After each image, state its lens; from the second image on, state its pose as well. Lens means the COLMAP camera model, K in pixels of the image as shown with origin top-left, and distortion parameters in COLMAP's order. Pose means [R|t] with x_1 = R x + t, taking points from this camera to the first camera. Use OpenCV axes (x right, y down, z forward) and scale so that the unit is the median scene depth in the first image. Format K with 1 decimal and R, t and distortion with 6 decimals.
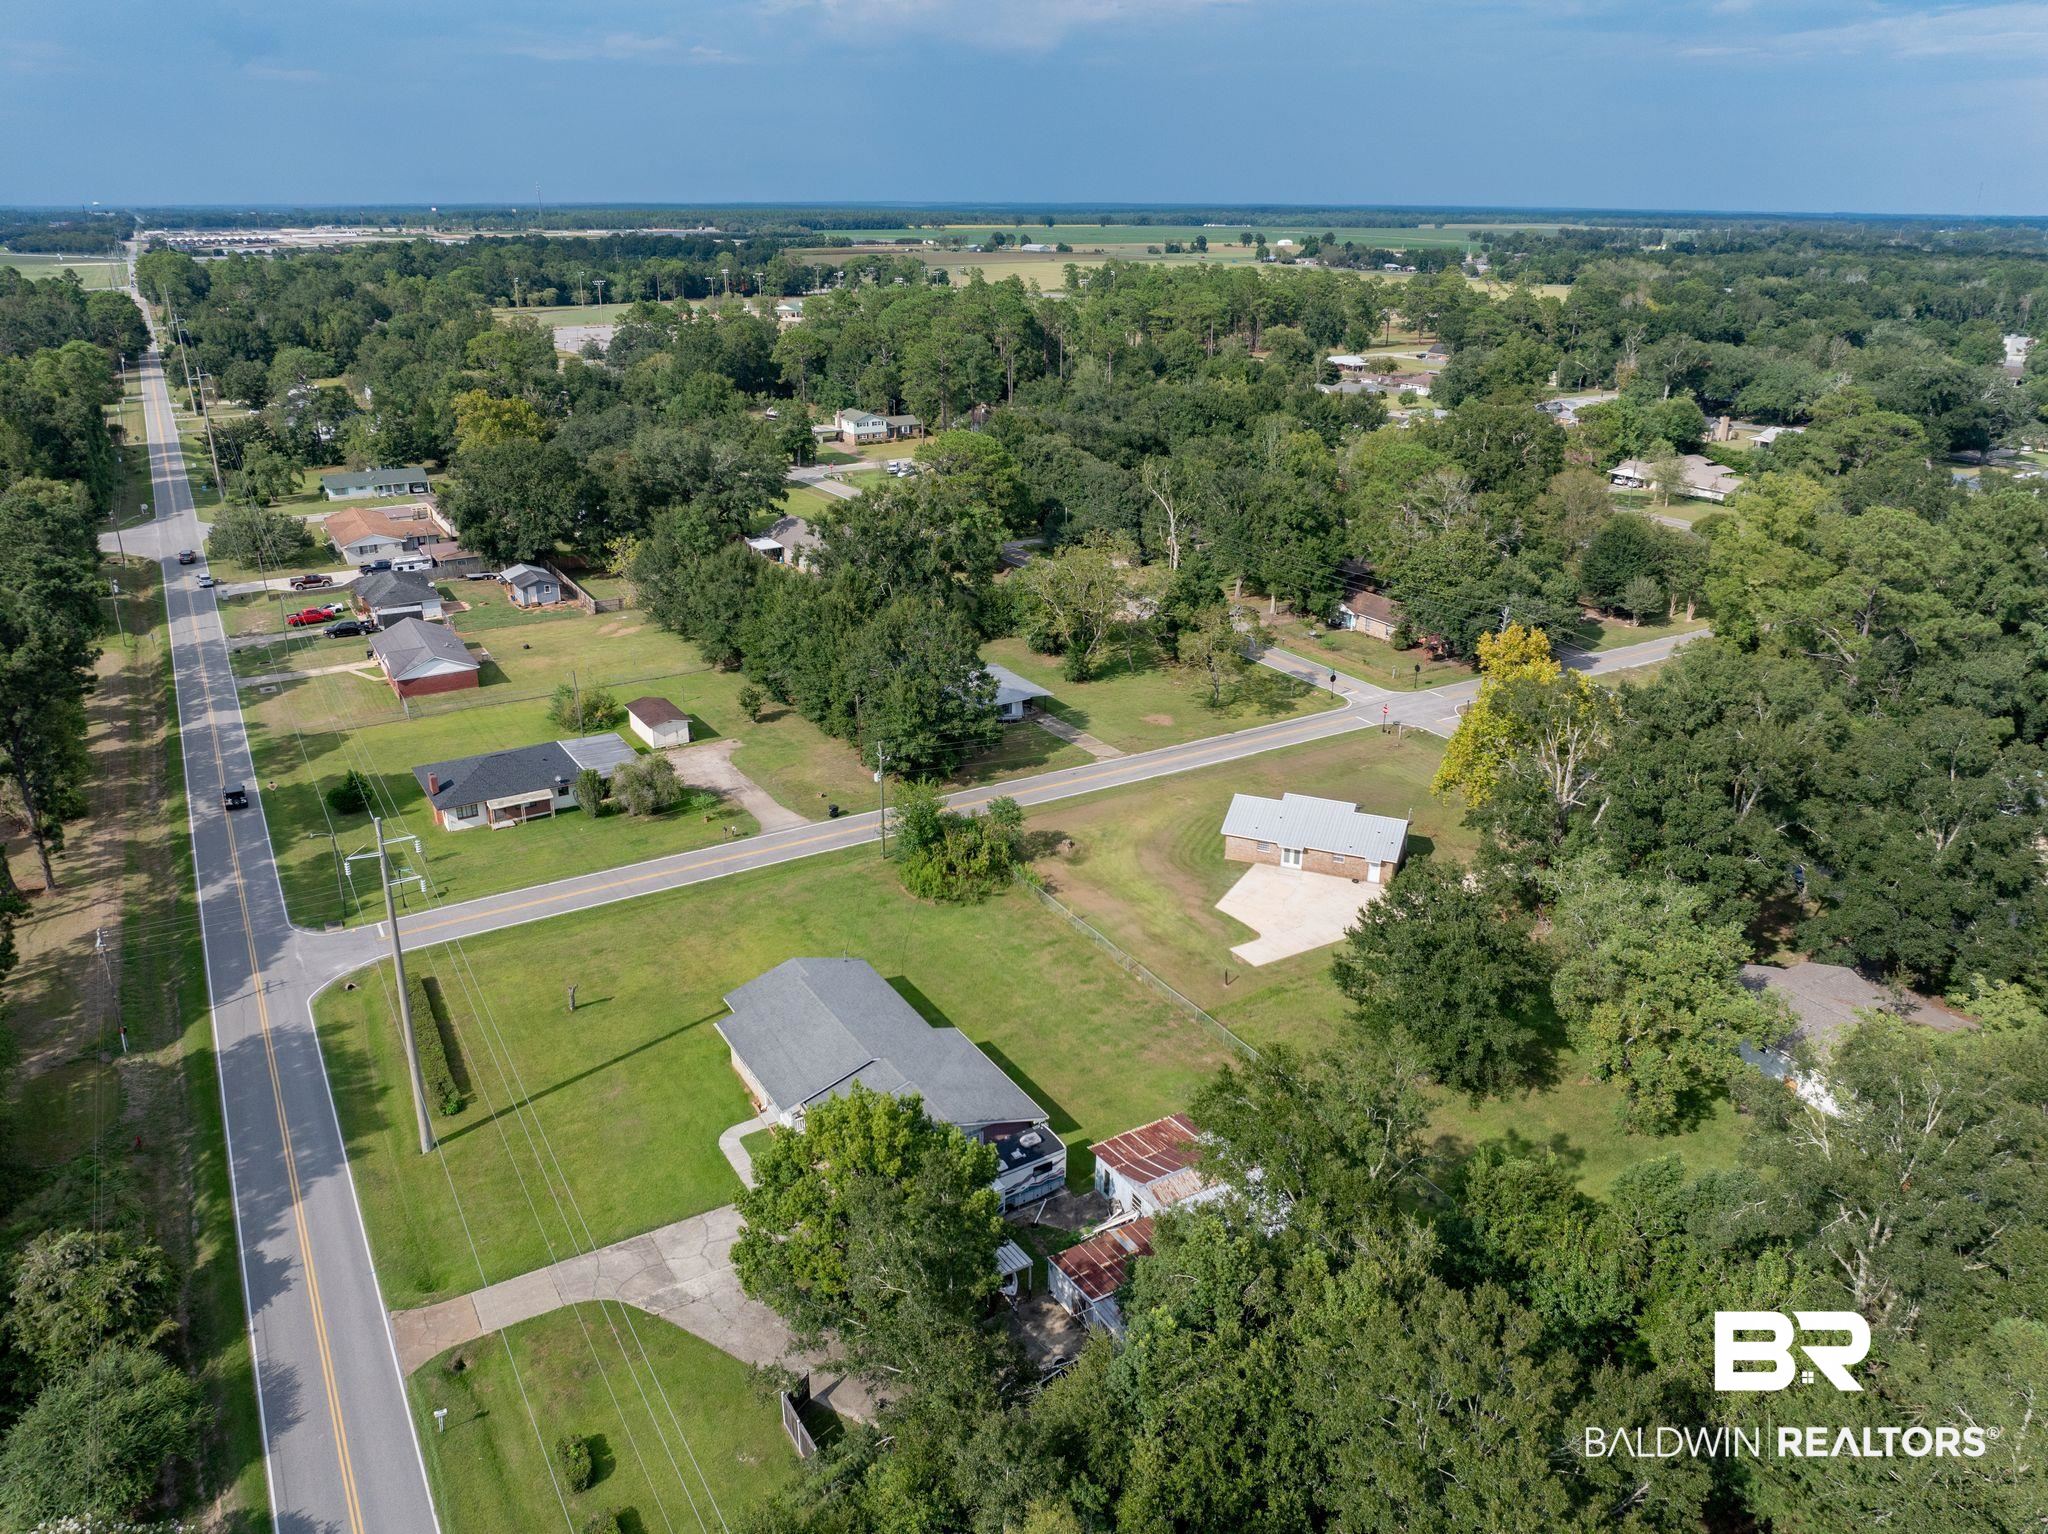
lens RADIAL K [[1433.4, 0, 1020.7], [0, 1433.4, 763.9], [0, 0, 1]] dist [-0.037412, -0.000946]
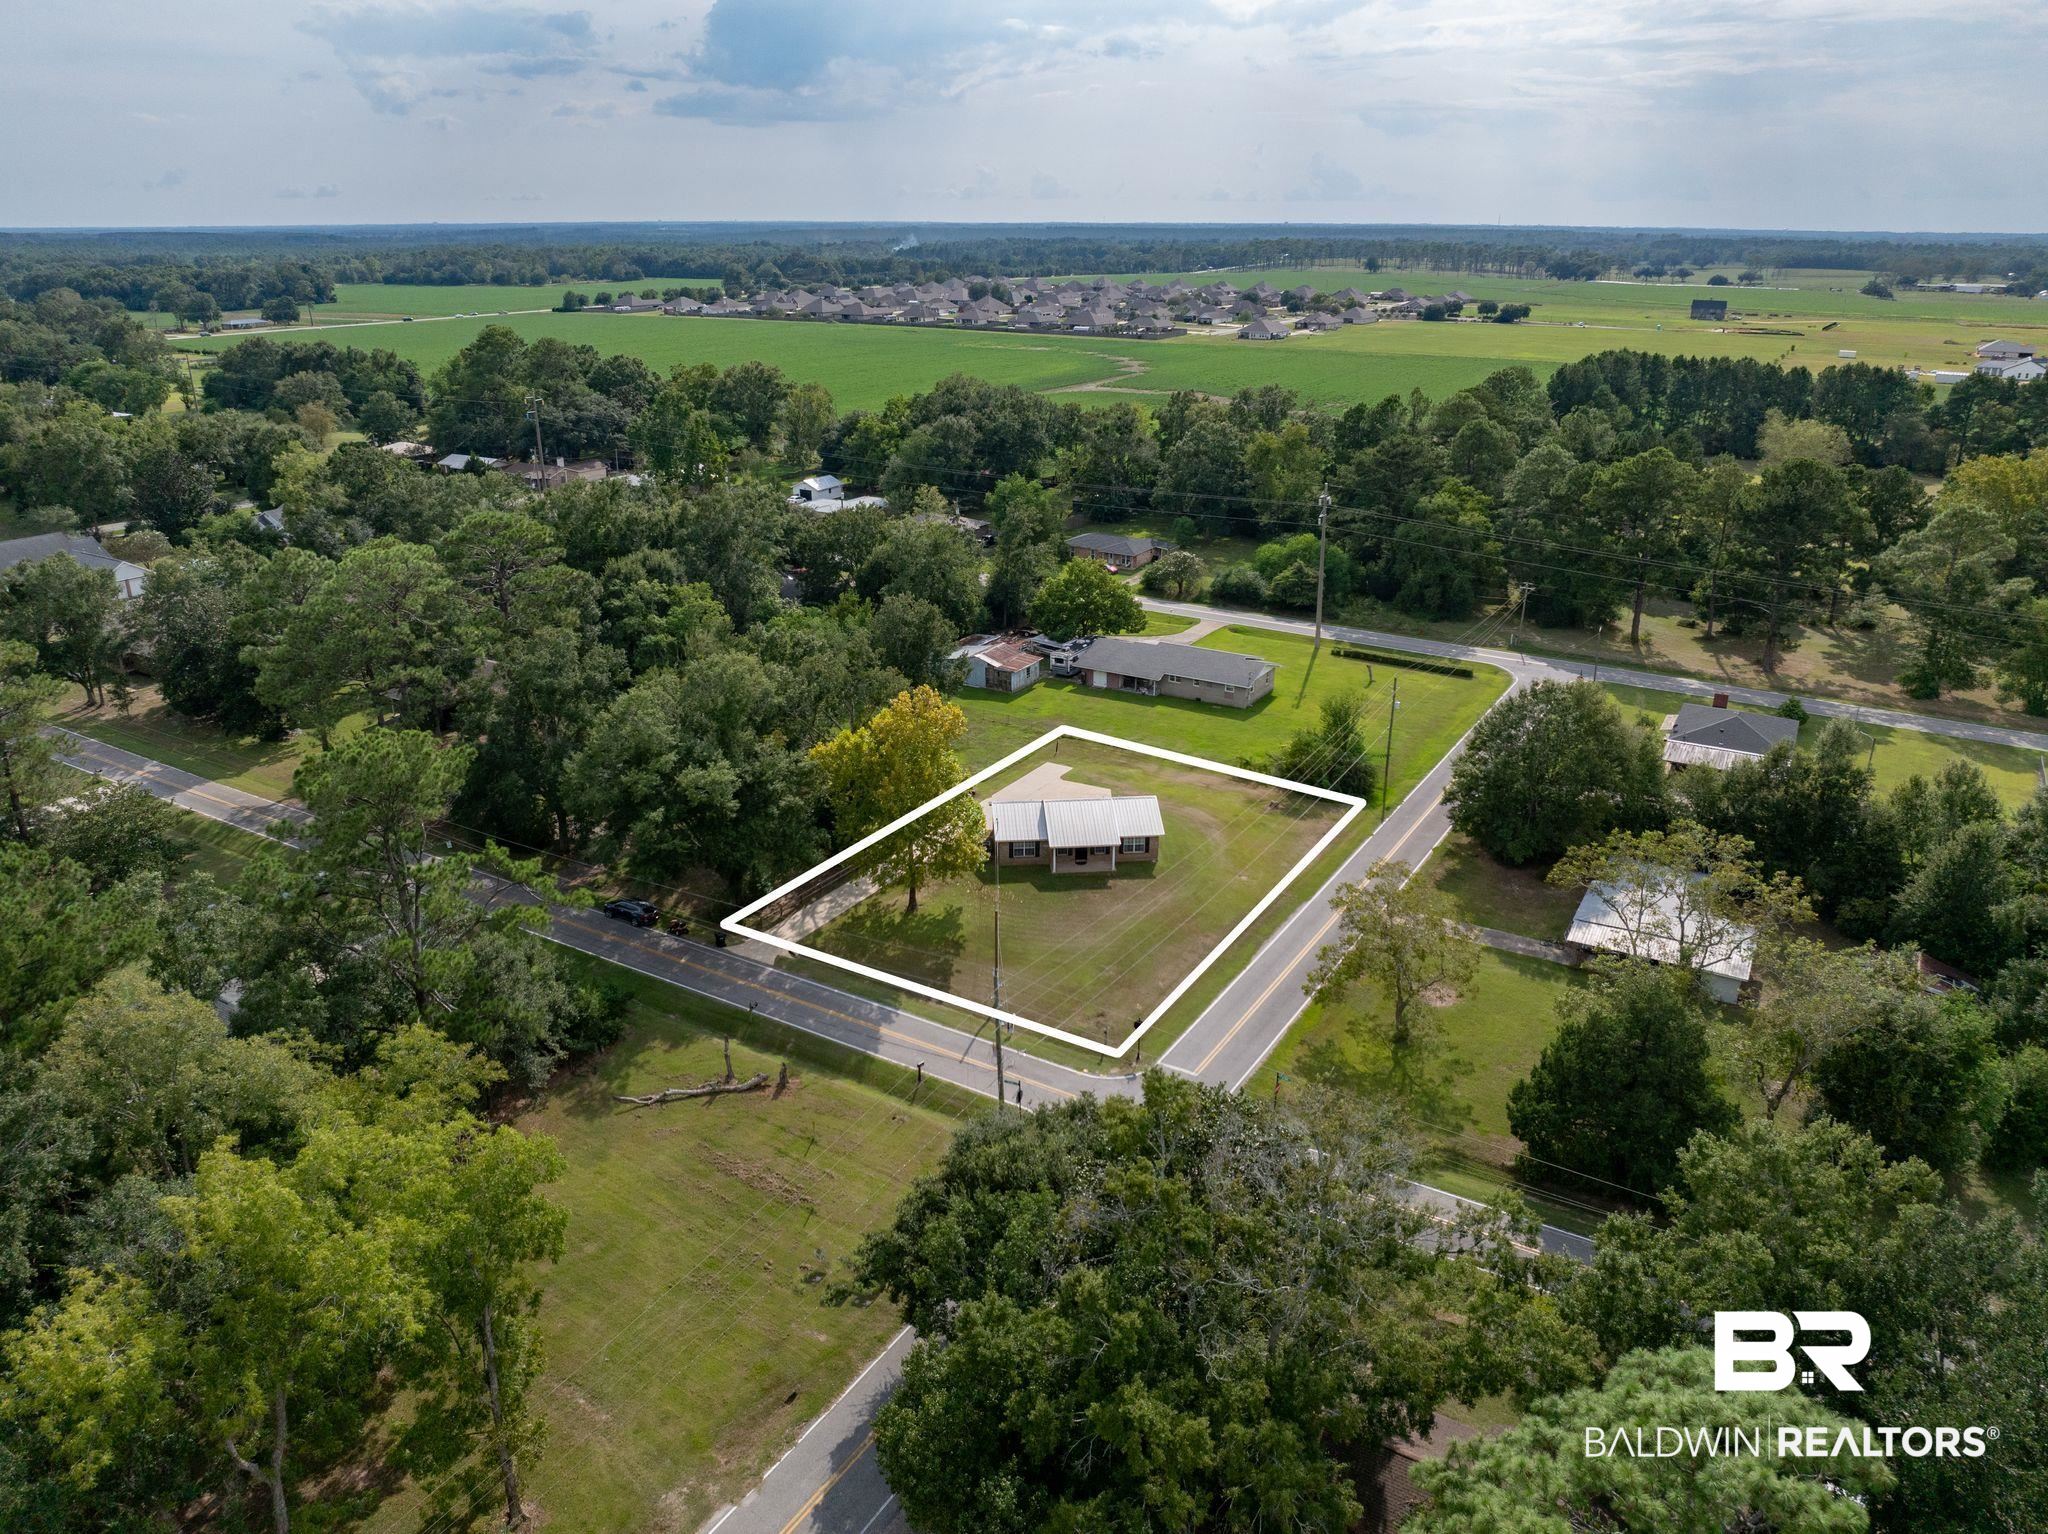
lens RADIAL K [[1433.4, 0, 1020.7], [0, 1433.4, 763.9], [0, 0, 1]] dist [-0.037412, -0.000946]
pose [[-0.882548, 0.161260, -0.441706, 0.732098], [-0.178816, 0.753686, 0.632442, -0.669664], [0.434895, 0.637144, -0.636328, 1.704286]]
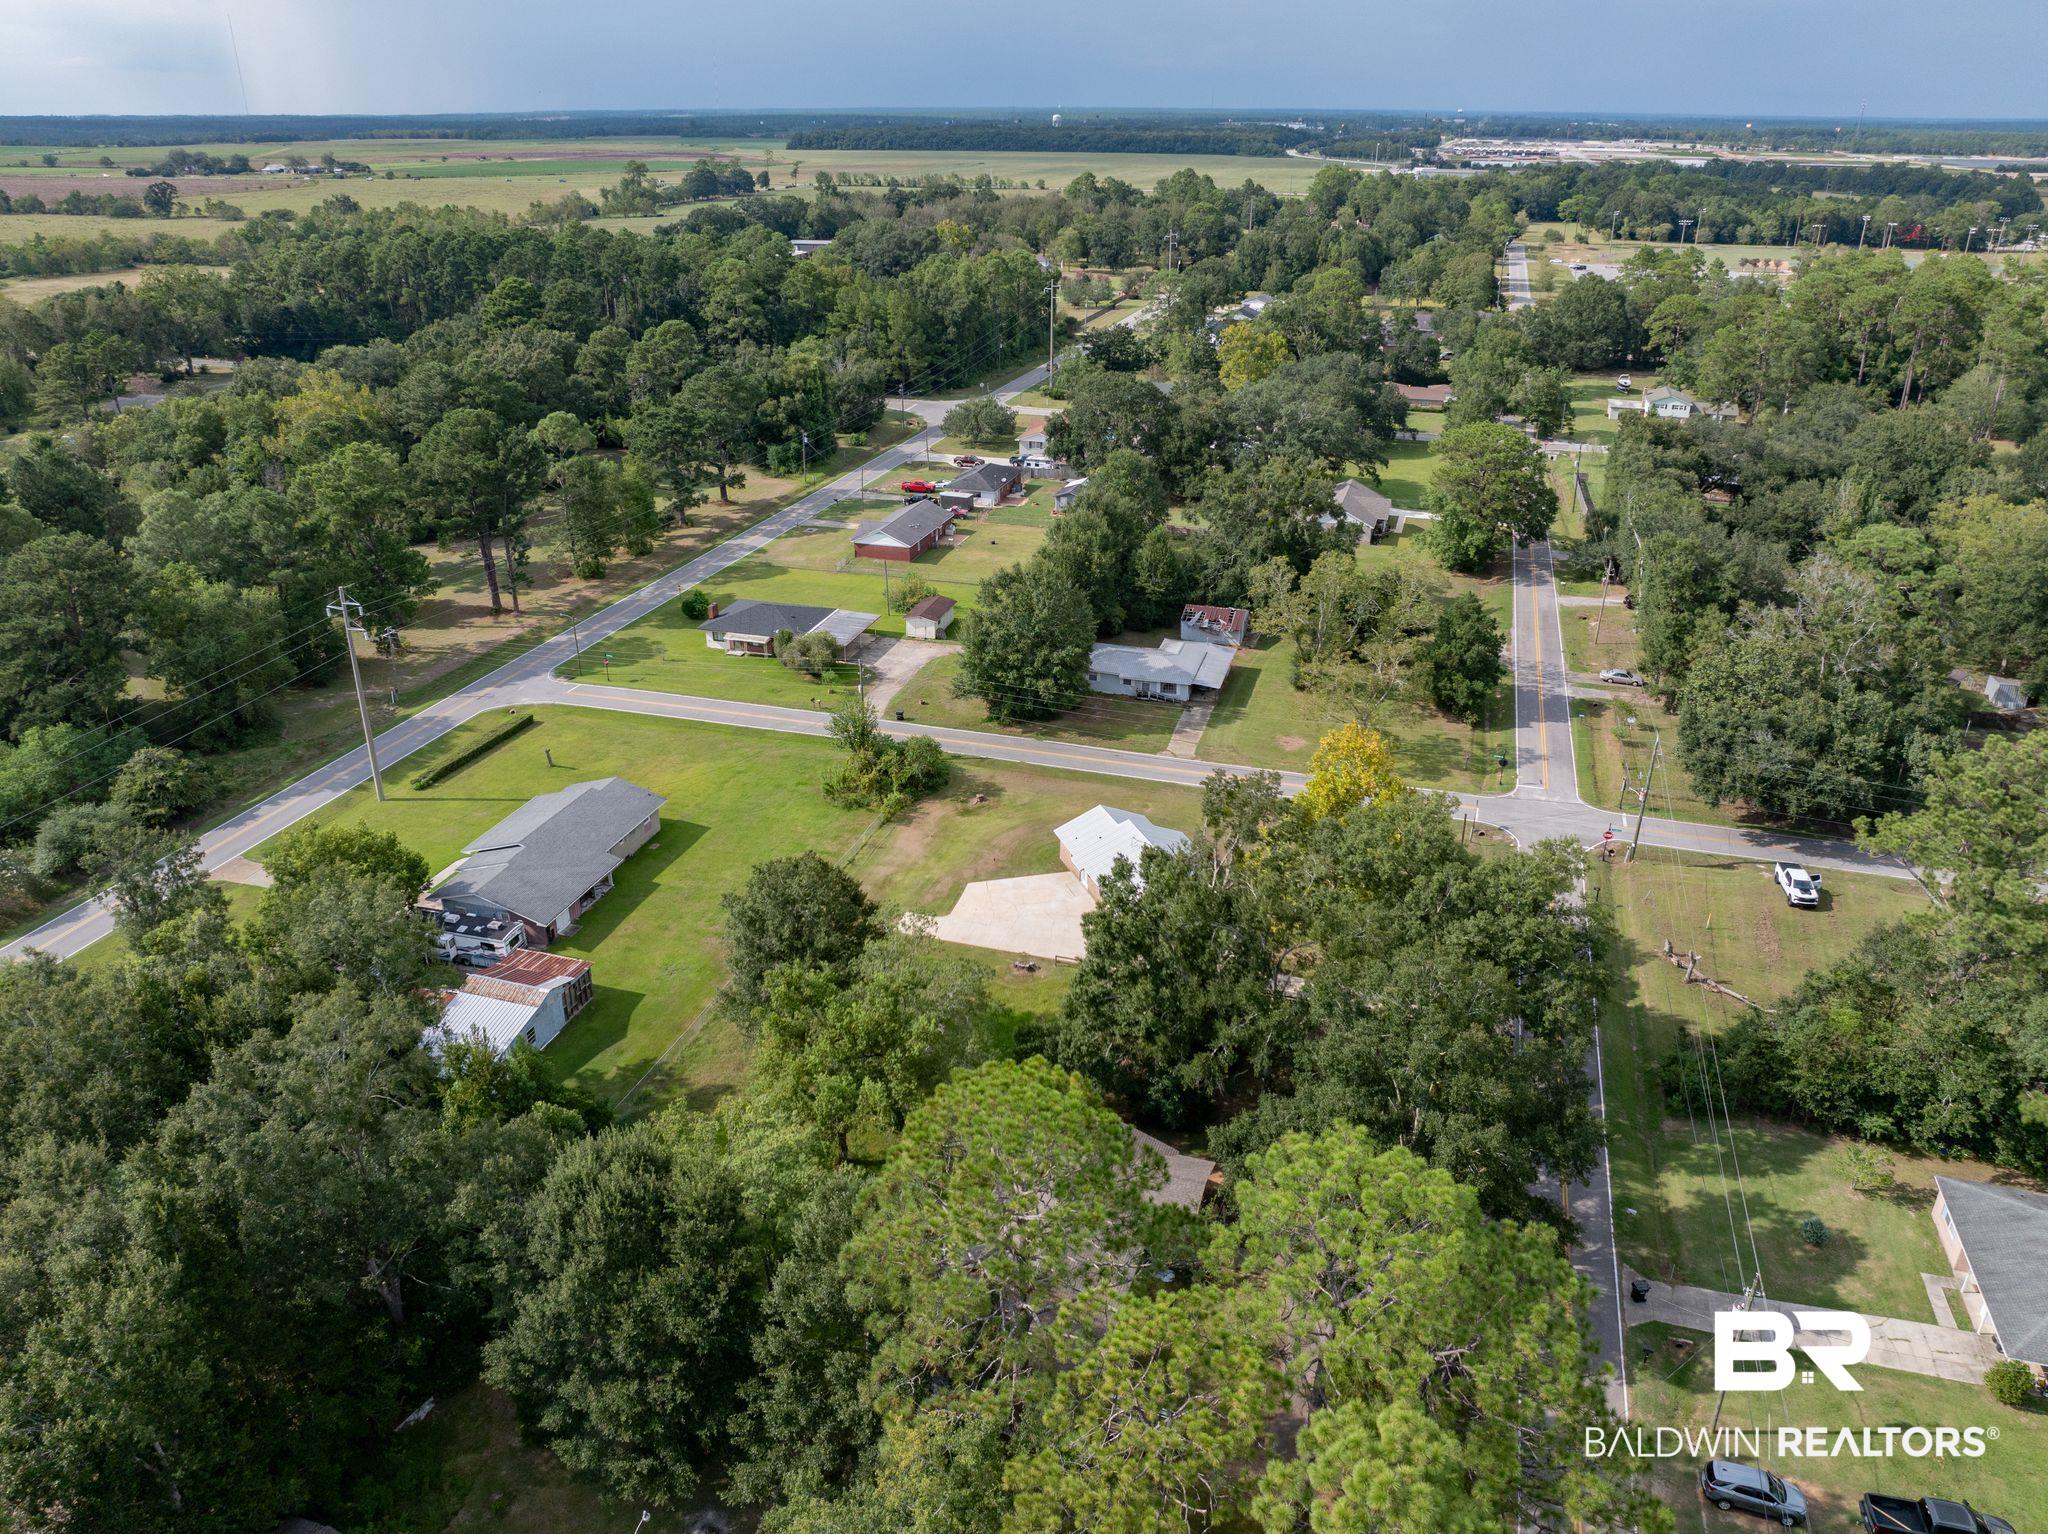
lens RADIAL K [[1433.4, 0, 1020.7], [0, 1433.4, 763.9], [0, 0, 1]] dist [-0.037412, -0.000946]
pose [[0.670314, 0.308250, -0.675027, 0.842528], [-0.271104, 0.948491, 0.163915, -0.168748], [0.690784, 0.073128, 0.719354, 0.244445]]
